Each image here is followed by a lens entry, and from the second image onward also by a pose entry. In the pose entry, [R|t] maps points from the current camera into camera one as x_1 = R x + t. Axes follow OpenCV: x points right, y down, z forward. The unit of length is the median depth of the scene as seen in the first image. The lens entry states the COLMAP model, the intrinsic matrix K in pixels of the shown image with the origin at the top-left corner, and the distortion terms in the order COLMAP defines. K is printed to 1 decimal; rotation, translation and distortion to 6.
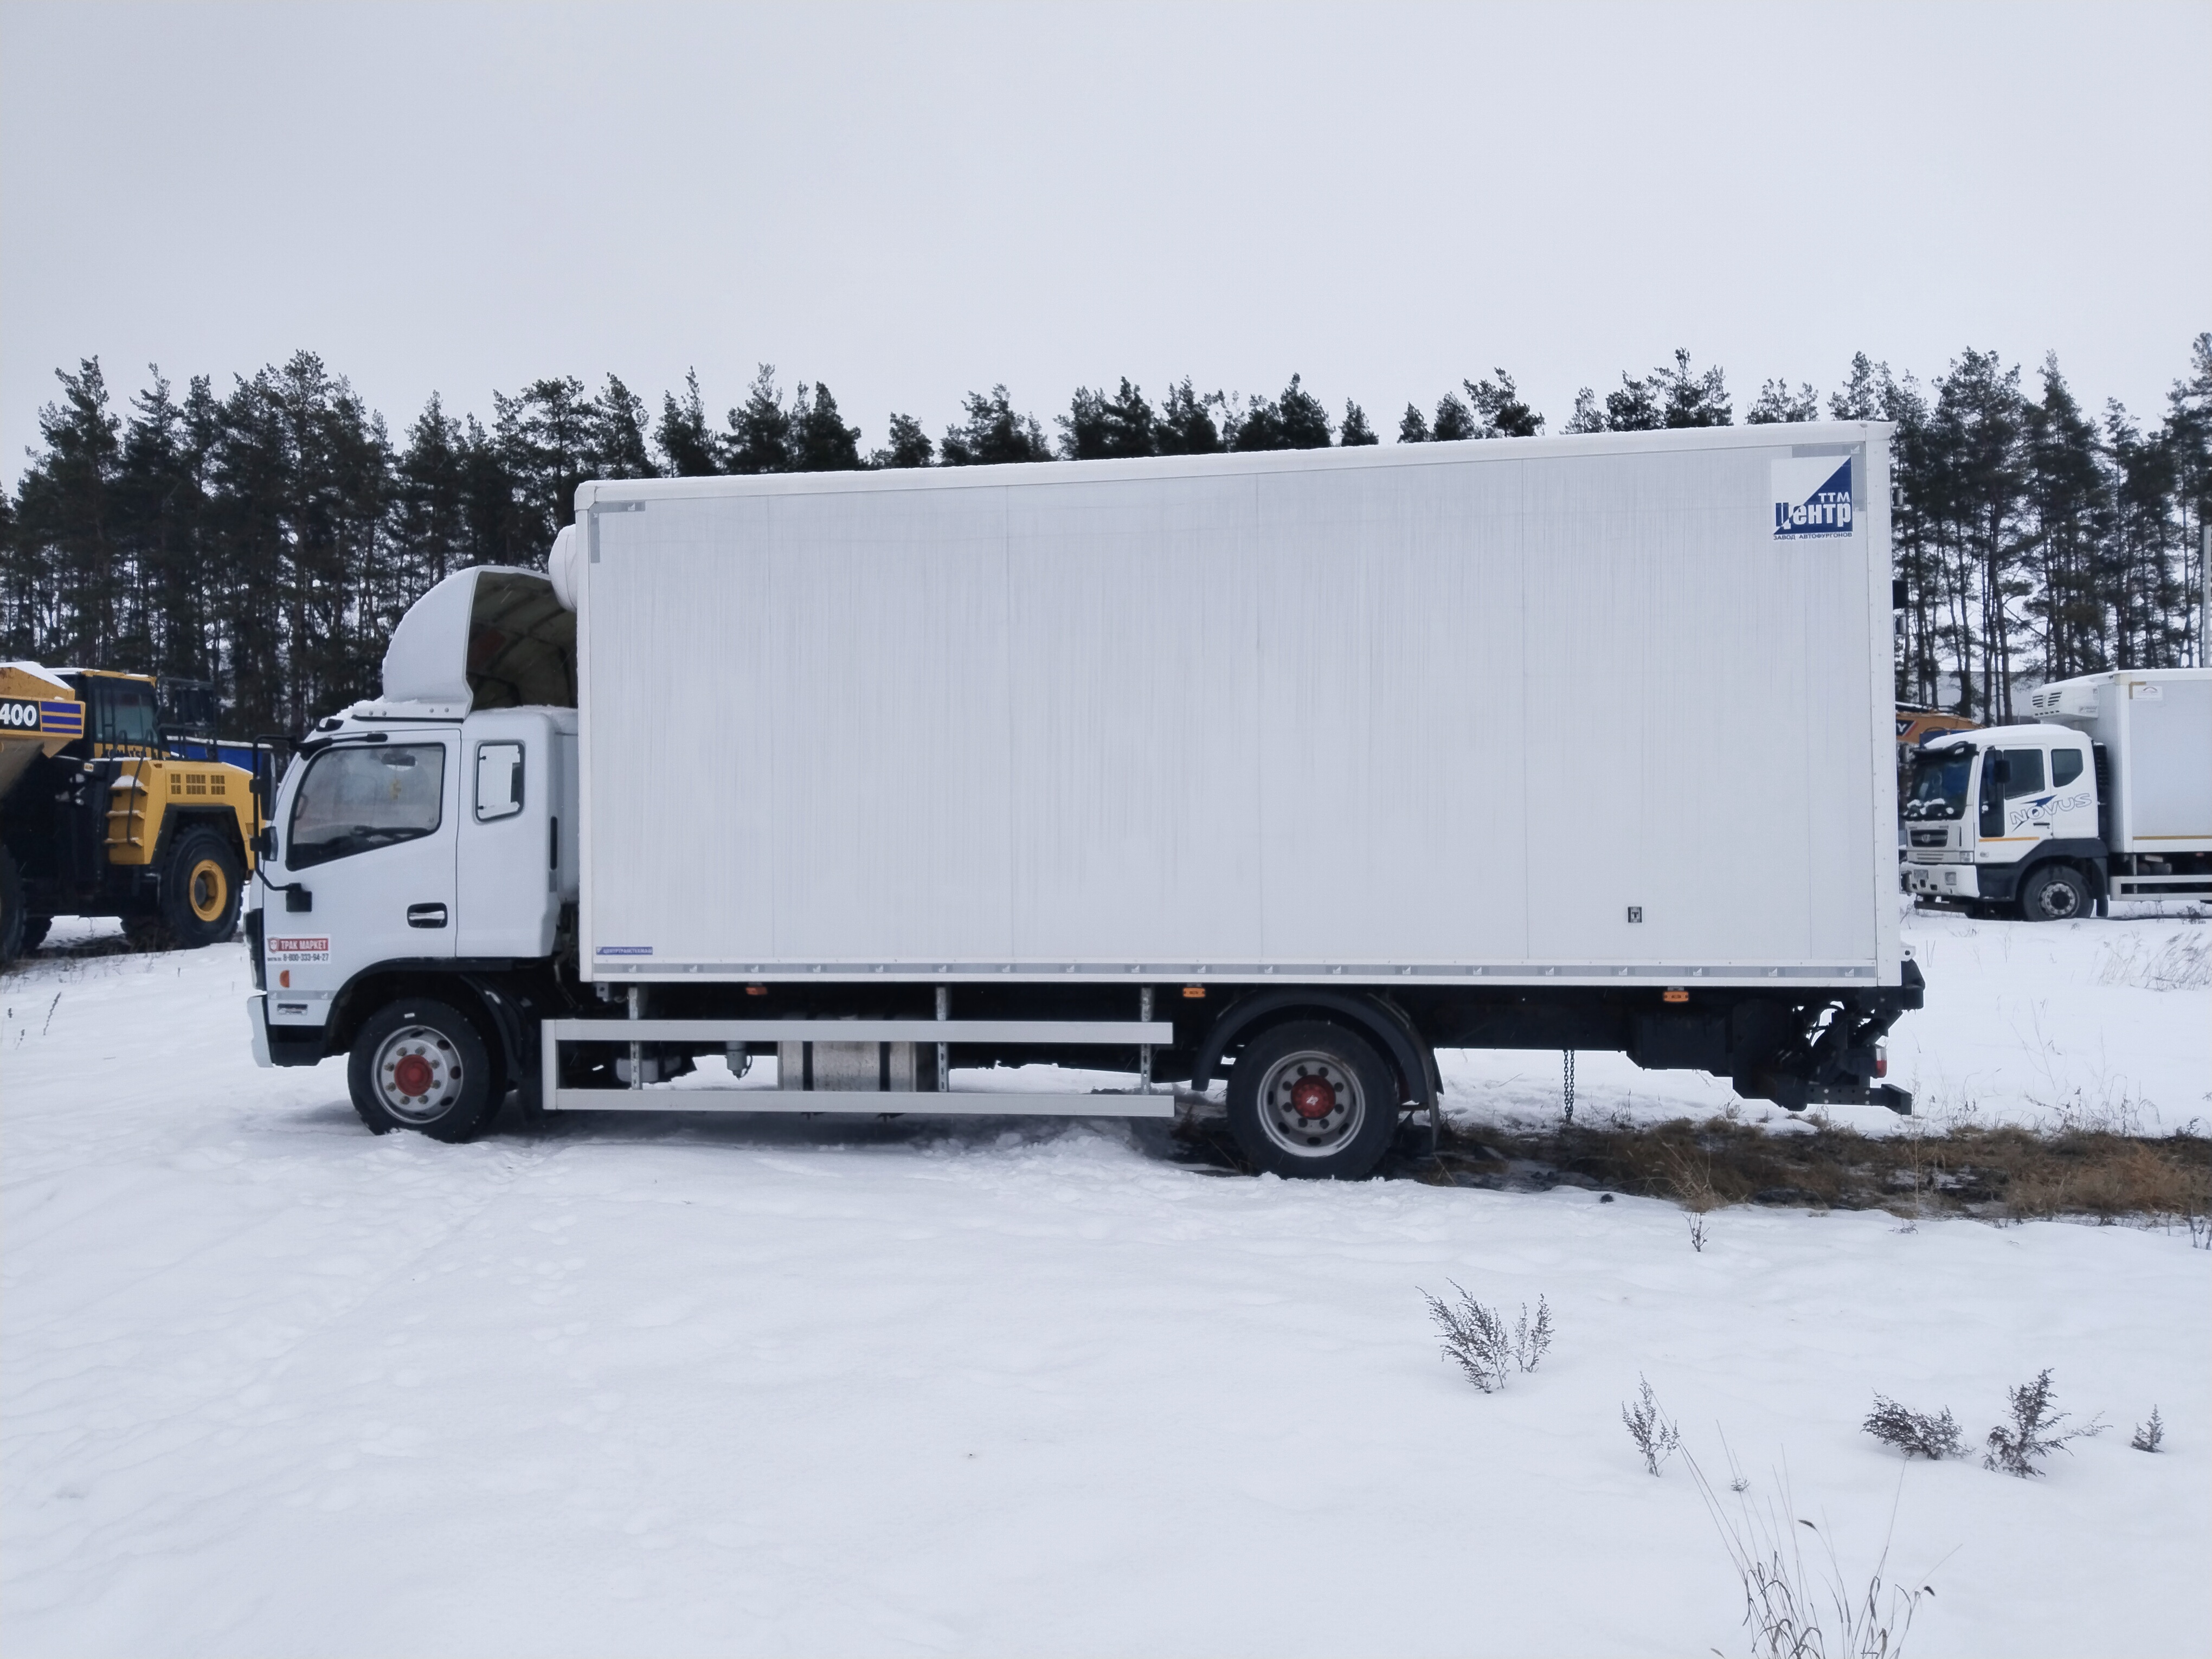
lens RADIAL K [[1683.9, 0, 1116.2], [0, 1683.9, 830.0], [0, 0, 1]] dist [0.030576, -0.021436]
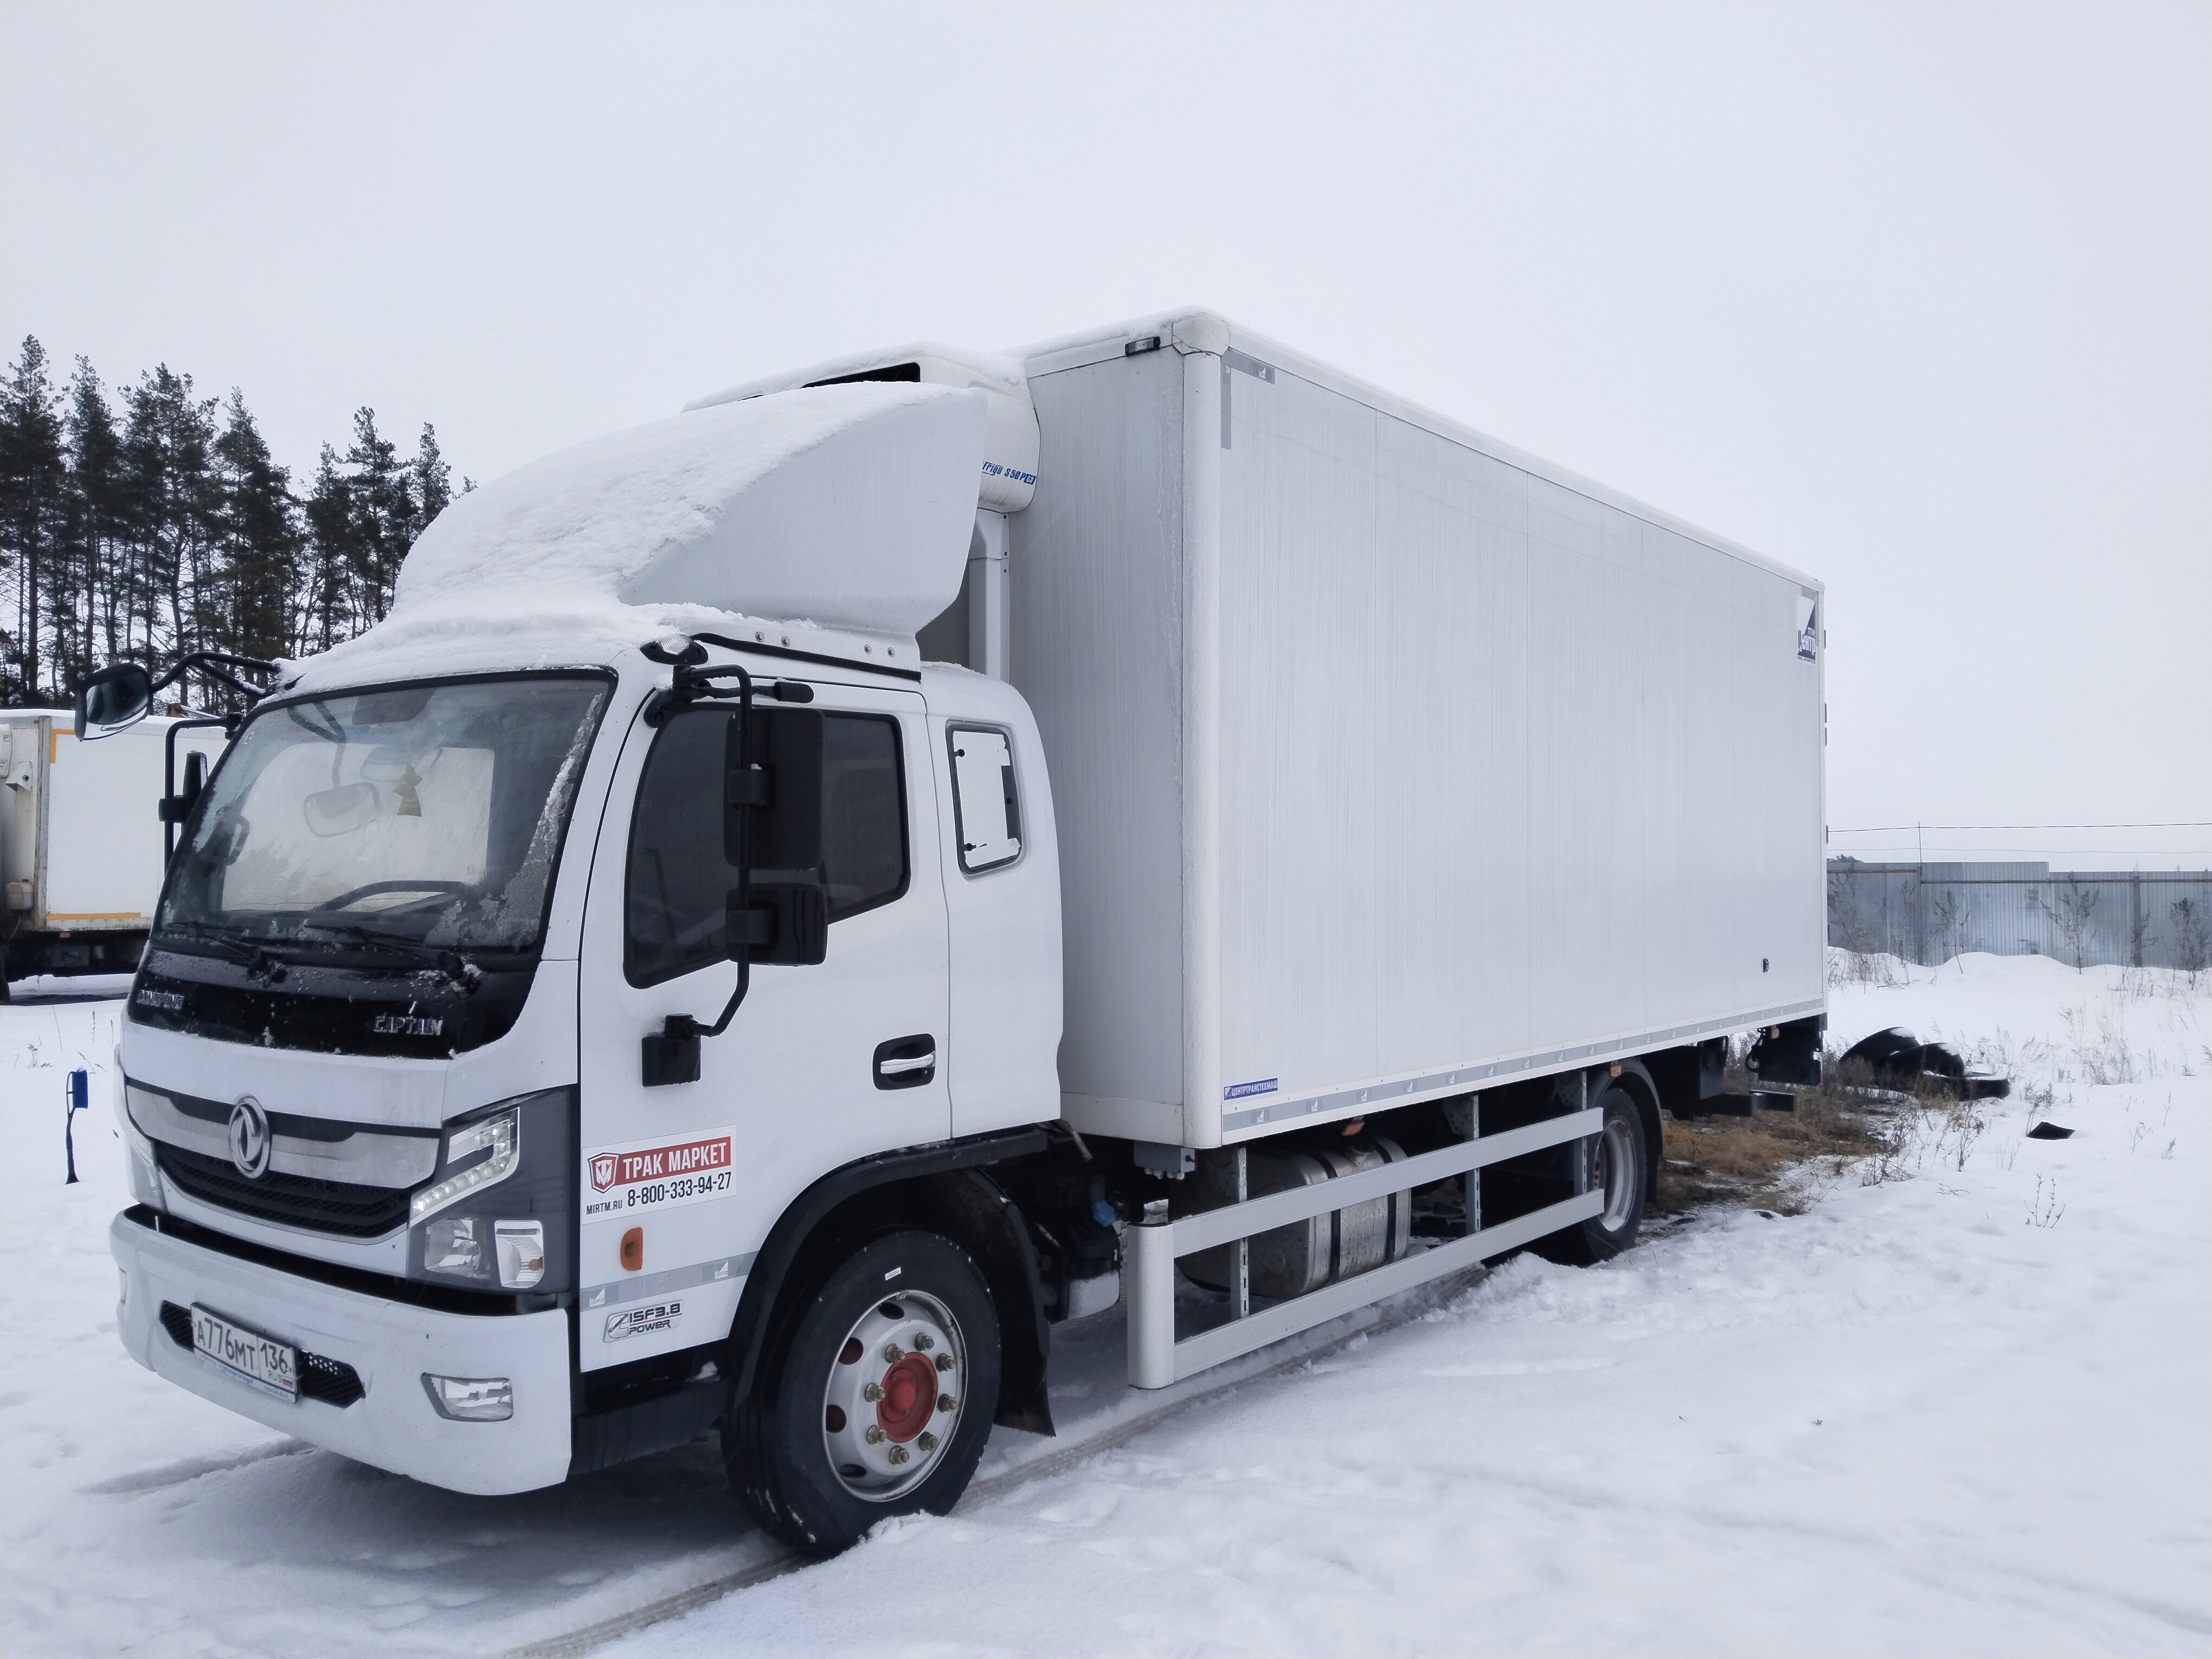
lens RADIAL K [[1683.9, 0, 1123.3], [0, 1683.9, 822.4], [0, 0, 1]] dist [0.030576, -0.021436]
pose [[0.505299, 0.032049, 0.862349, -0.801285], [-0.011238, 0.999470, -0.030560, -0.005587], [-0.862871, 0.005751, 0.505391, 0.694969]]
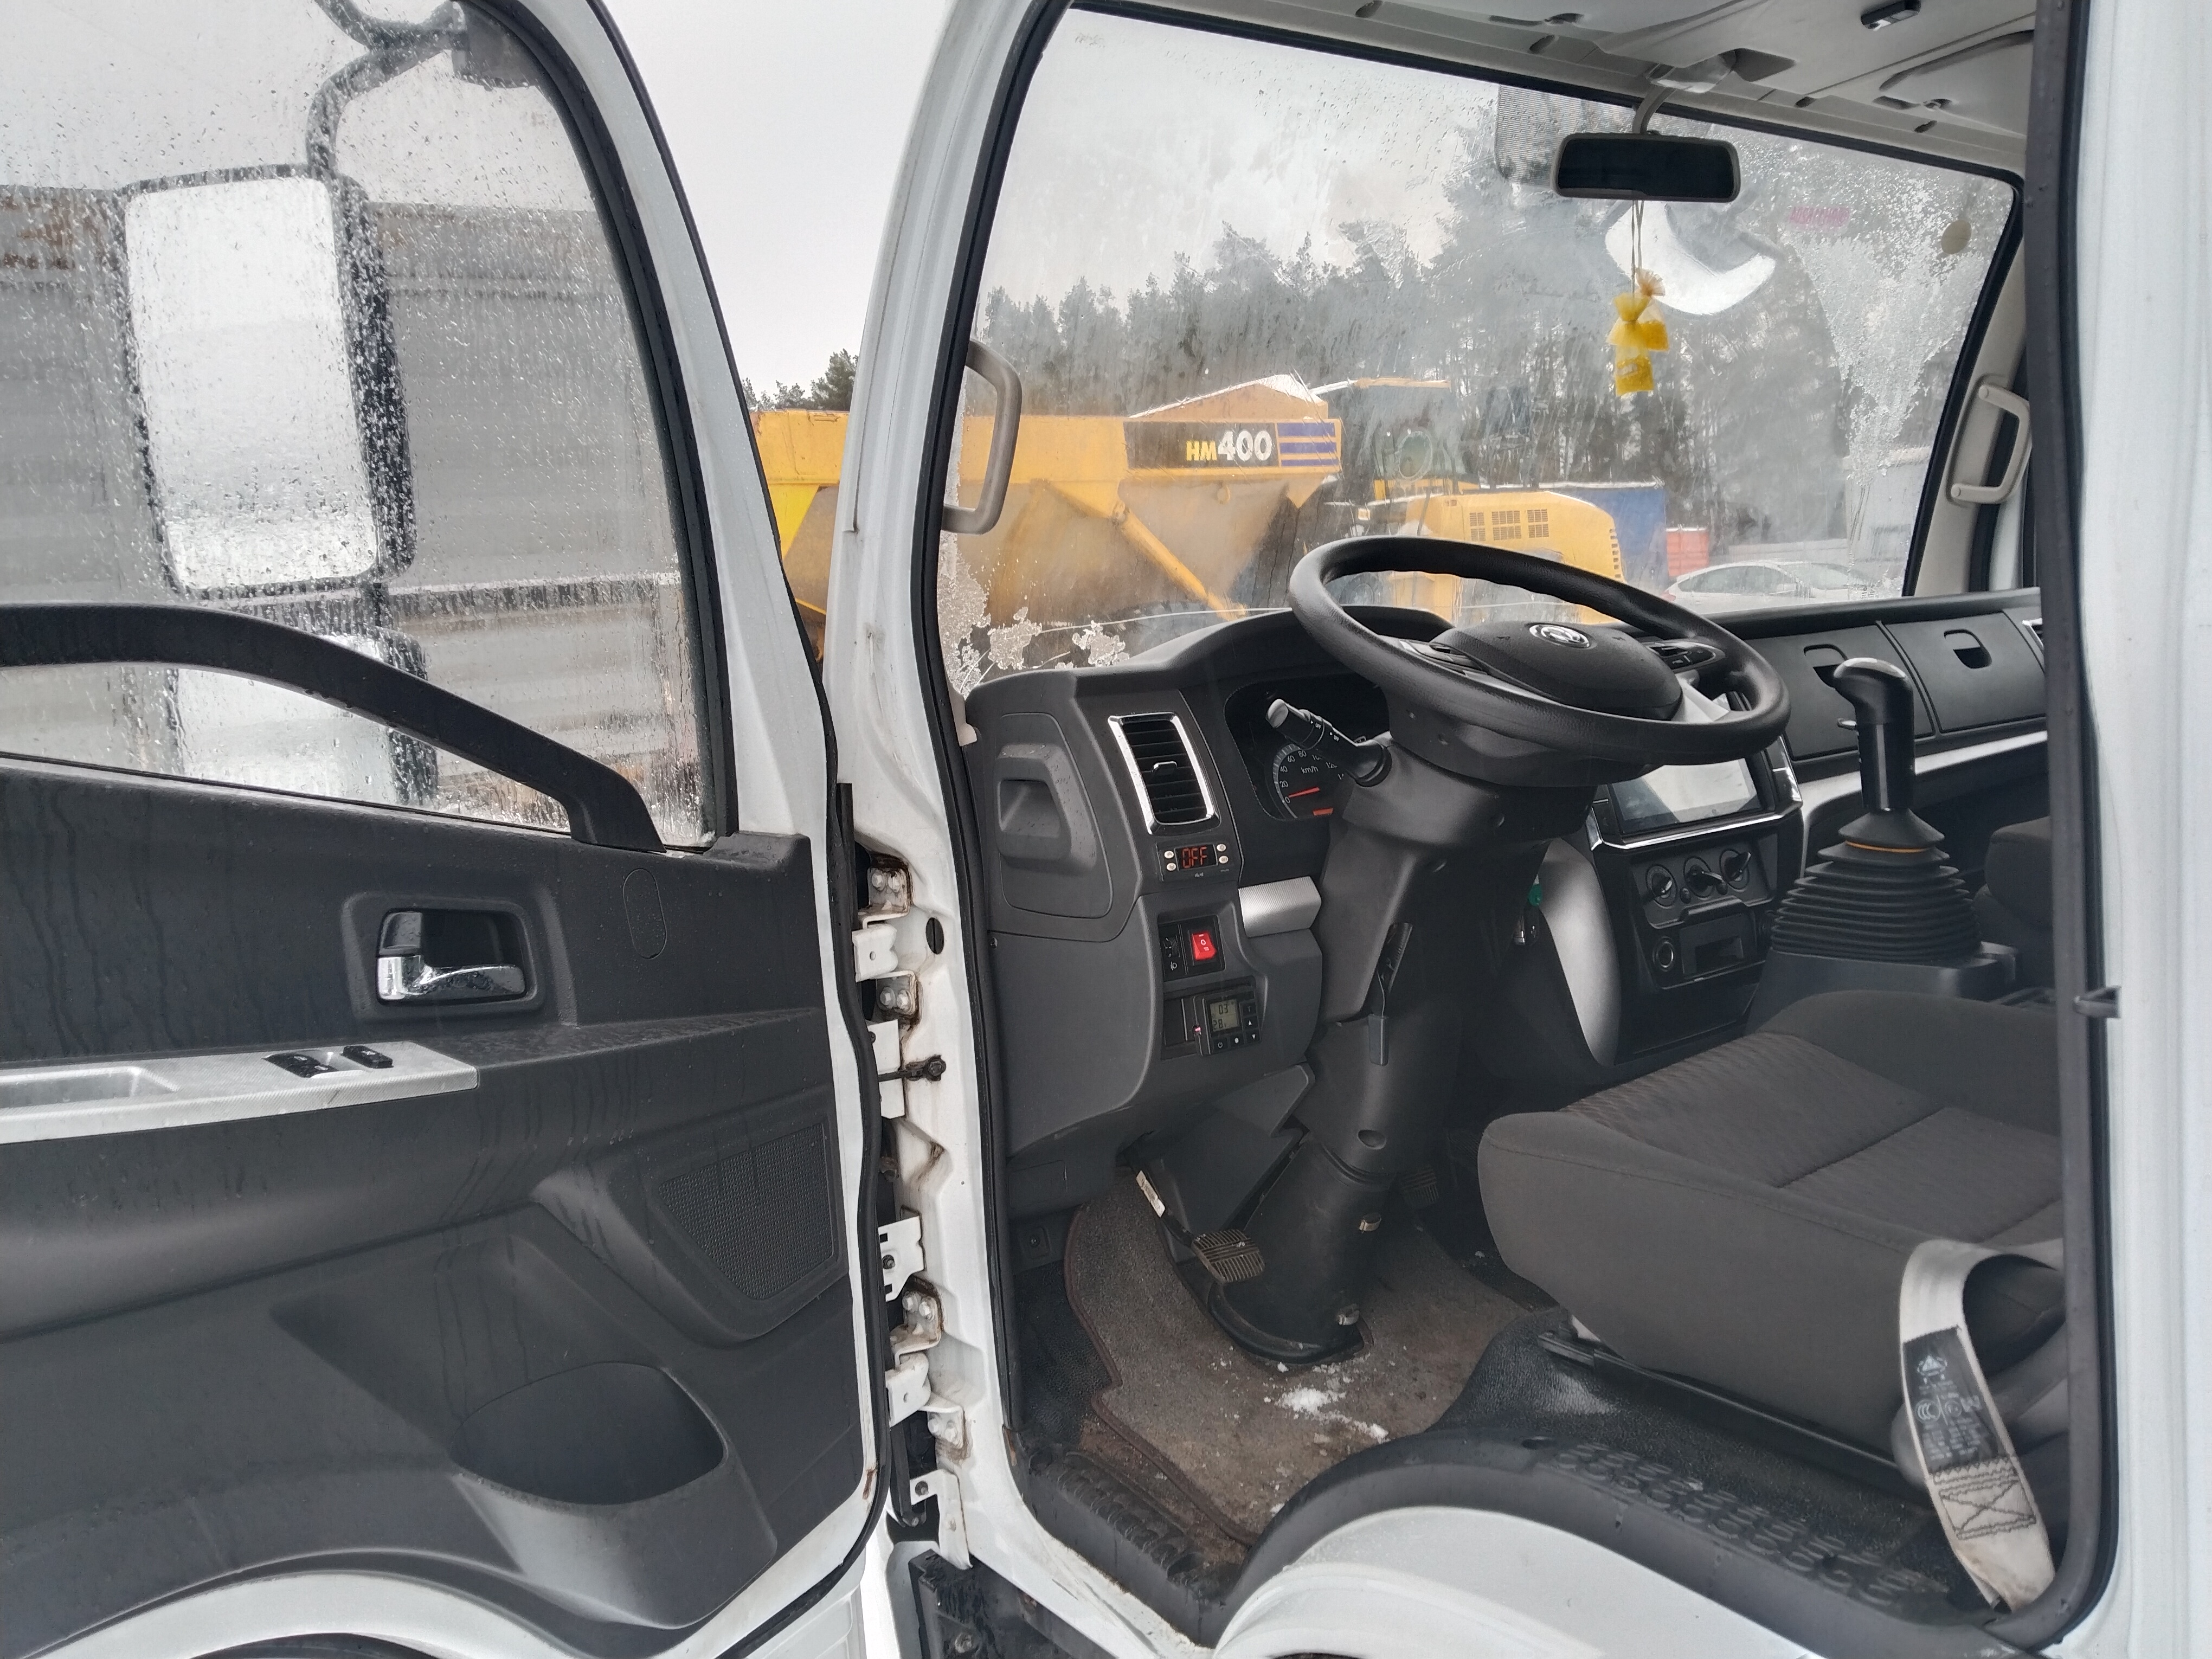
lens RADIAL K [[1683.9, 0, 1103.4], [0, 1683.9, 819.9], [0, 0, 1]] dist [0.030576, -0.021436]
pose [[0.694709, 0.023711, -0.718900, -0.158185], [0.081898, 0.990350, 0.111806, 0.002053], [0.714614, -0.136549, 0.686063, 0.396277]]
